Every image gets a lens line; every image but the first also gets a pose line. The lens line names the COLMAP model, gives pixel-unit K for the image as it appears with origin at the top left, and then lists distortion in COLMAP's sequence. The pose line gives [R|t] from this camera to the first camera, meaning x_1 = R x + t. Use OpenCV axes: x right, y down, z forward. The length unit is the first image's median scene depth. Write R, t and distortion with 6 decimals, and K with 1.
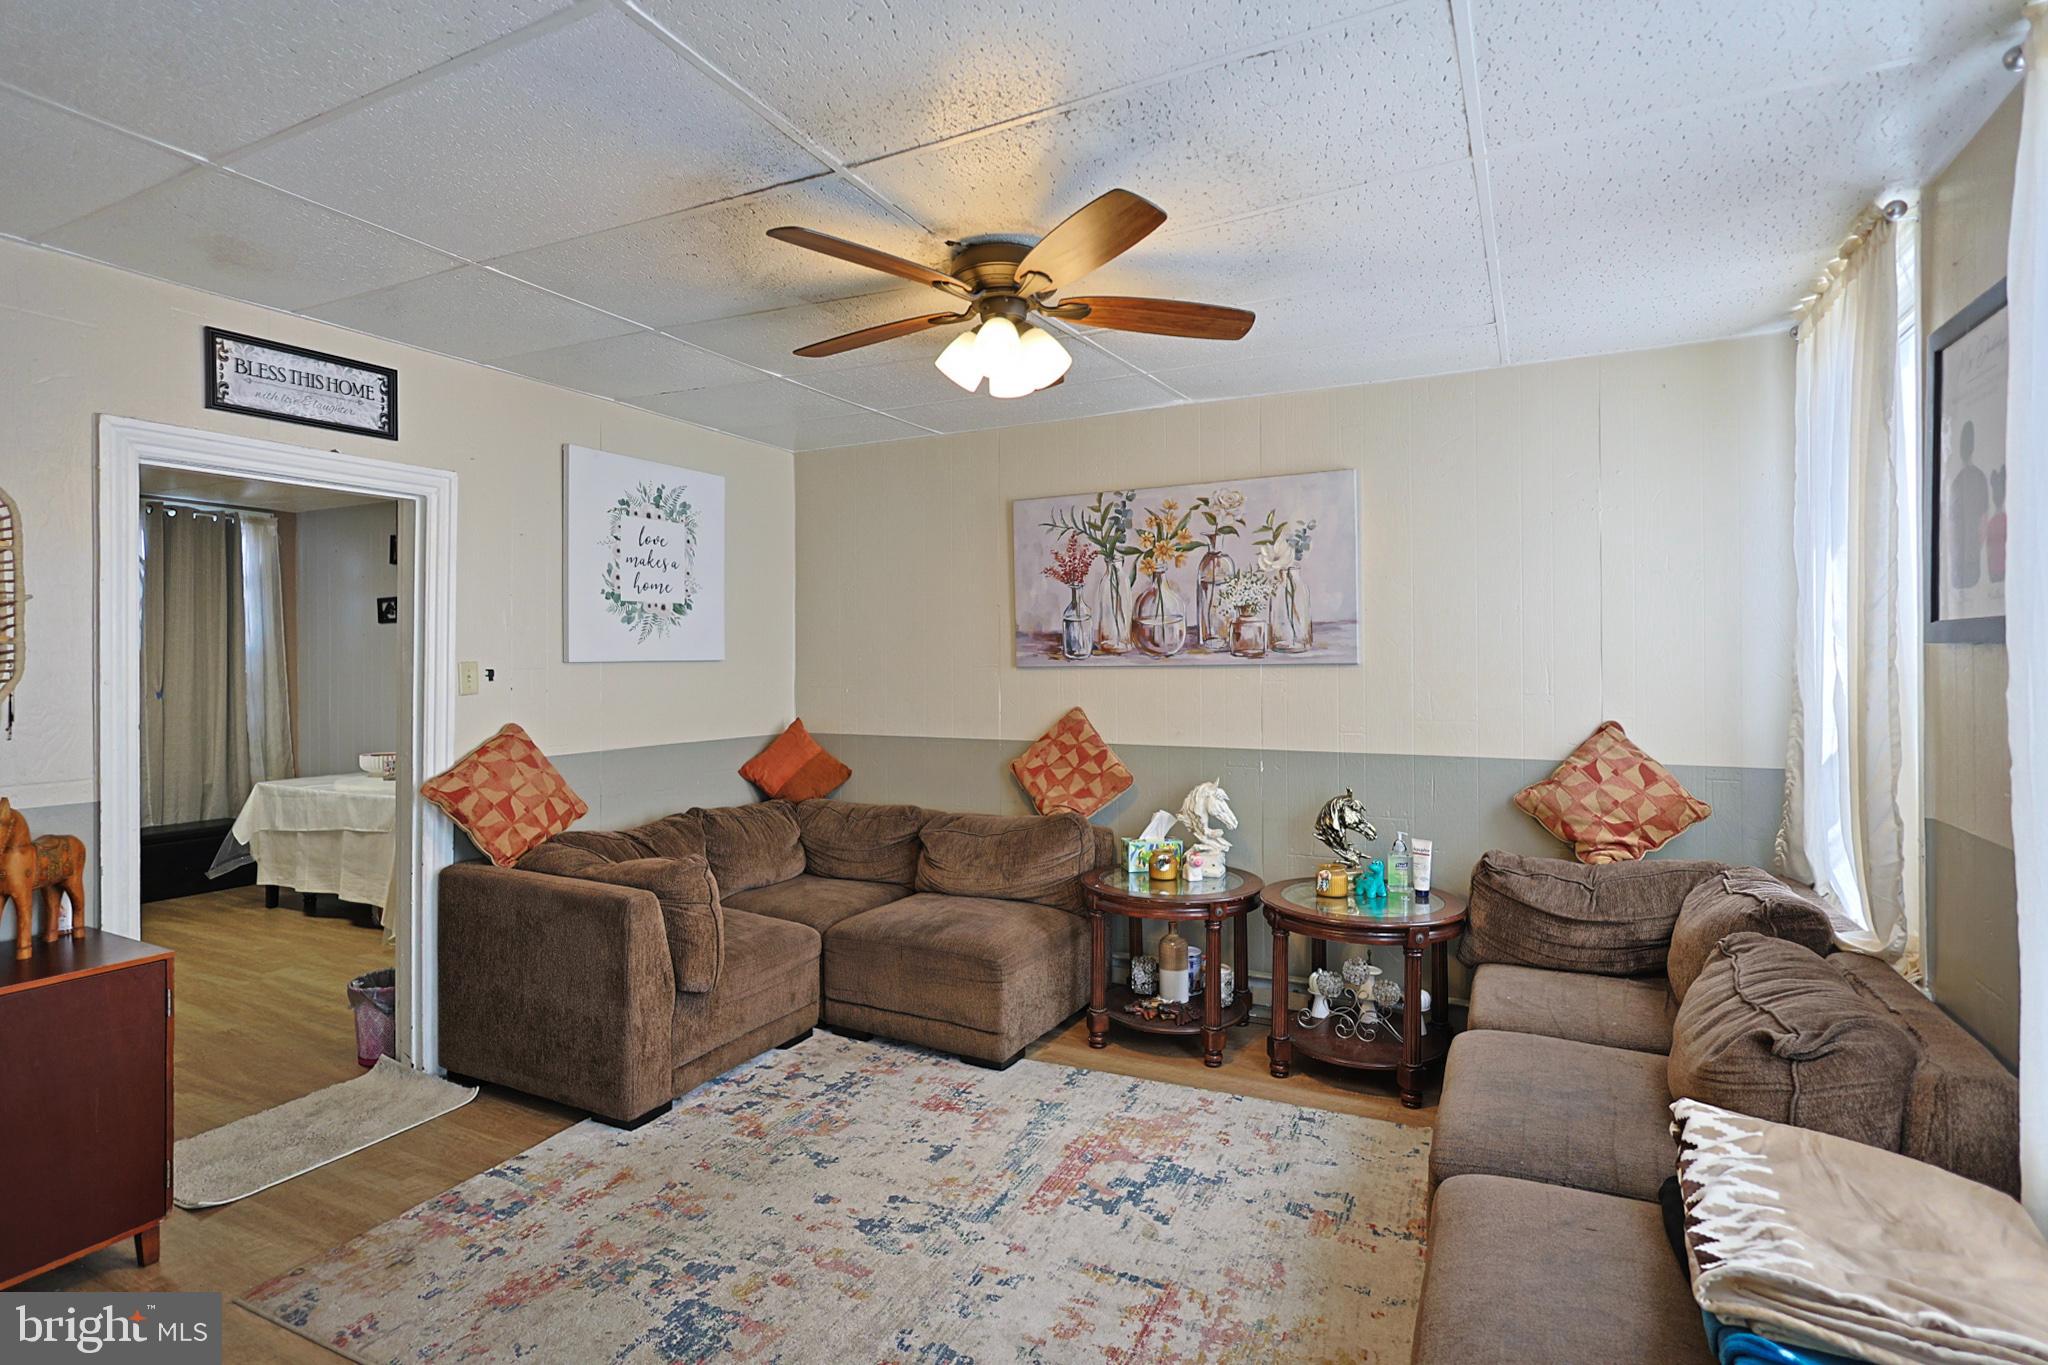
lens RADIAL K [[1030.4, 0, 1027.7], [0, 1030.4, 661.6], [0, 0, 1]] dist [-0.004597, 0.003056]
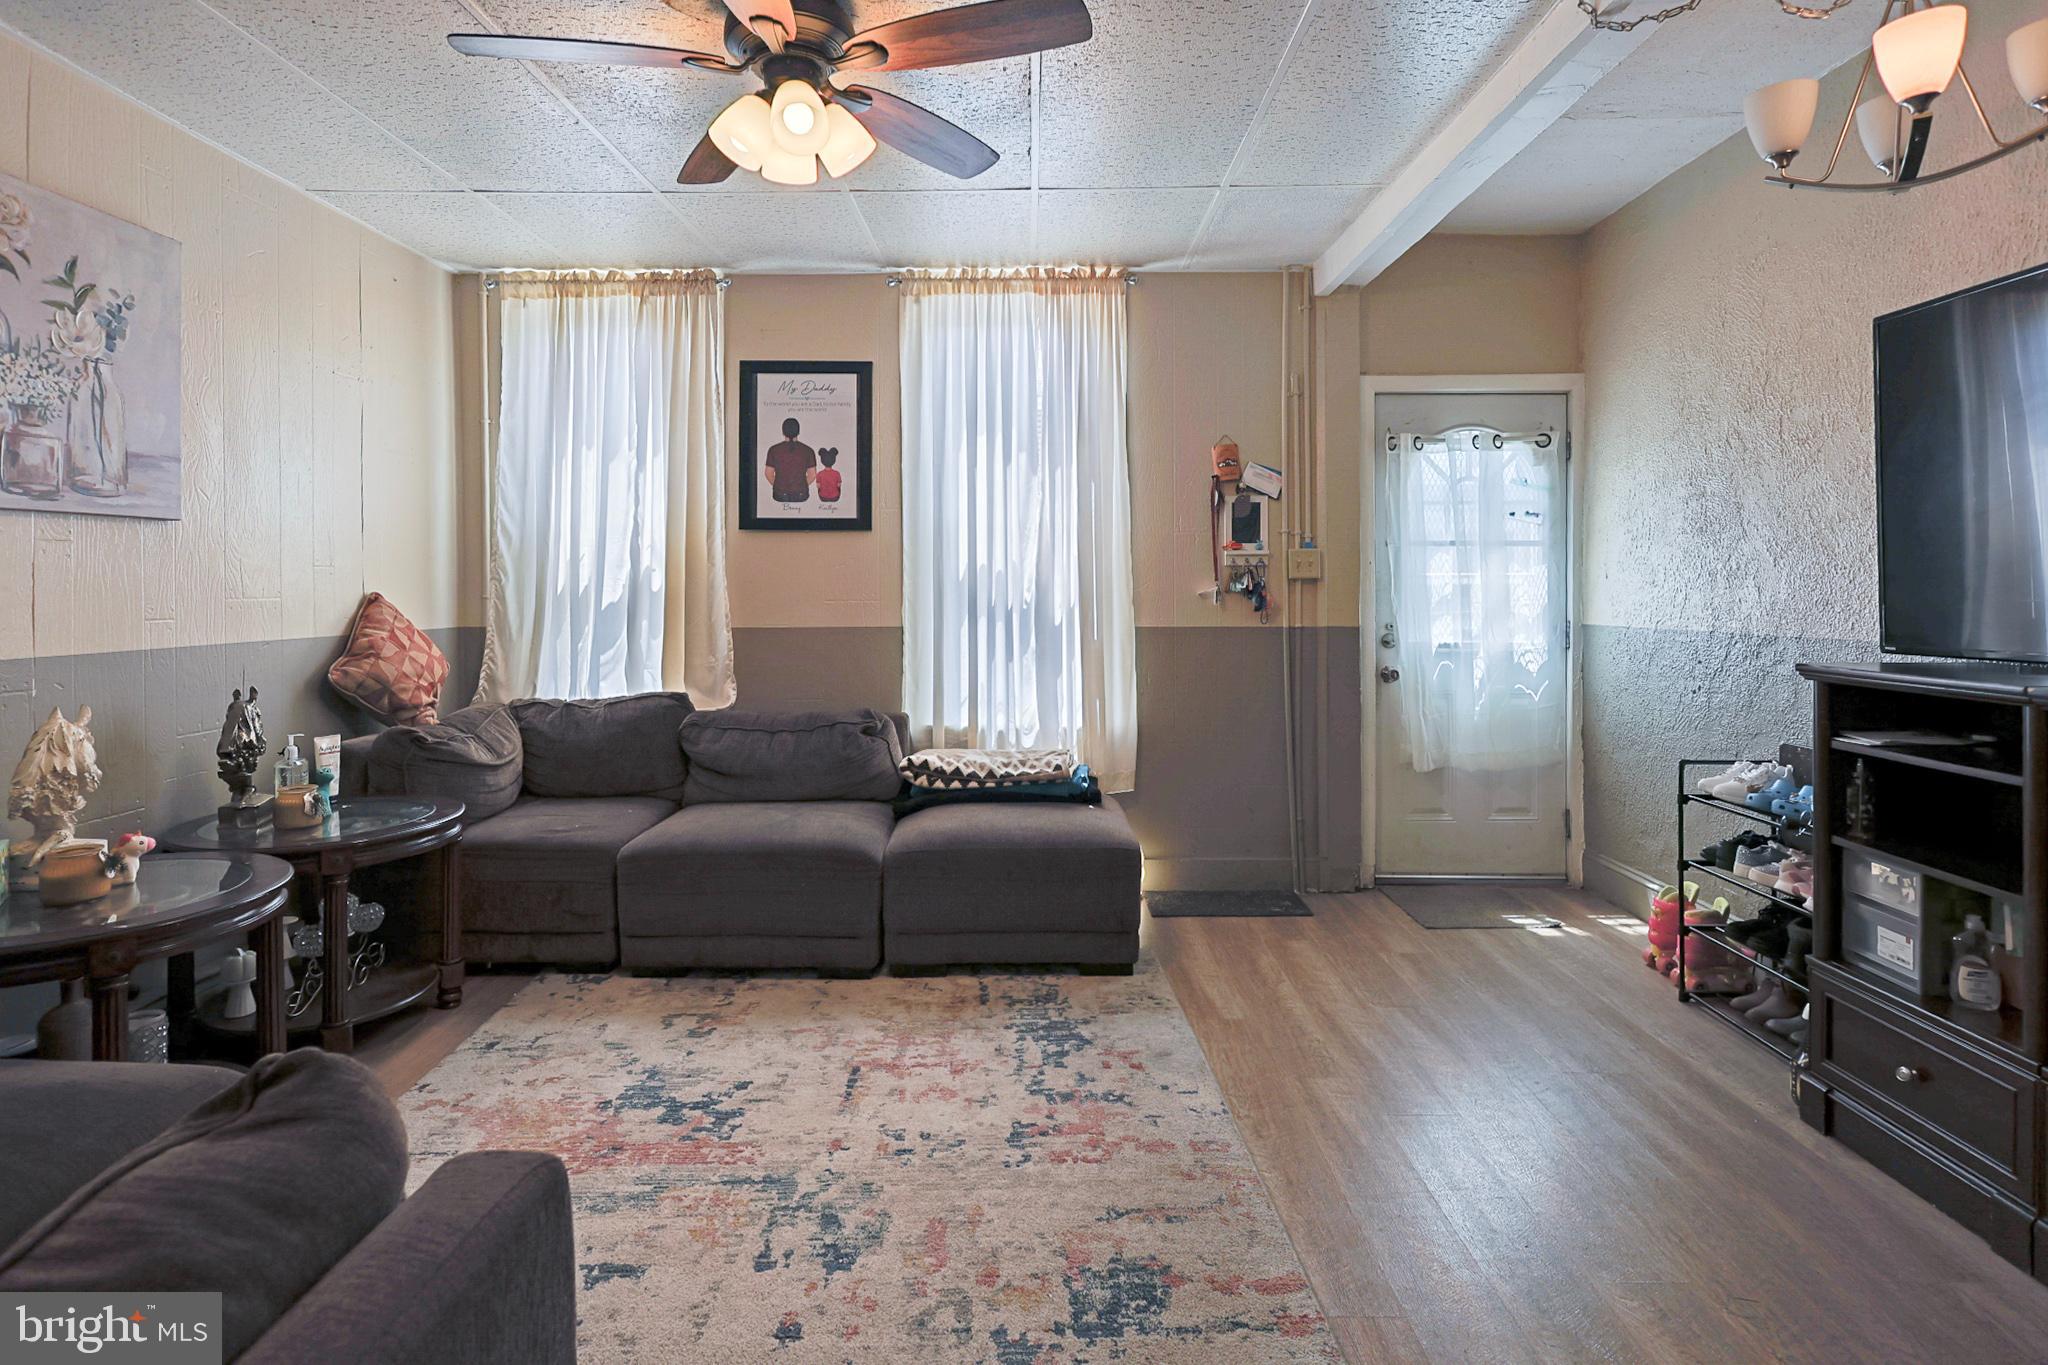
lens RADIAL K [[1030.4, 0, 1026.6], [0, 1030.4, 594.4], [0, 0, 1]] dist [-0.004597, 0.003056]
pose [[-0.456999, -0.004070, 0.889458, -0.782267], [0.003032, 0.999977, 0.006133, 0.068888], [-0.889462, 0.005499, -0.456976, 1.105970]]
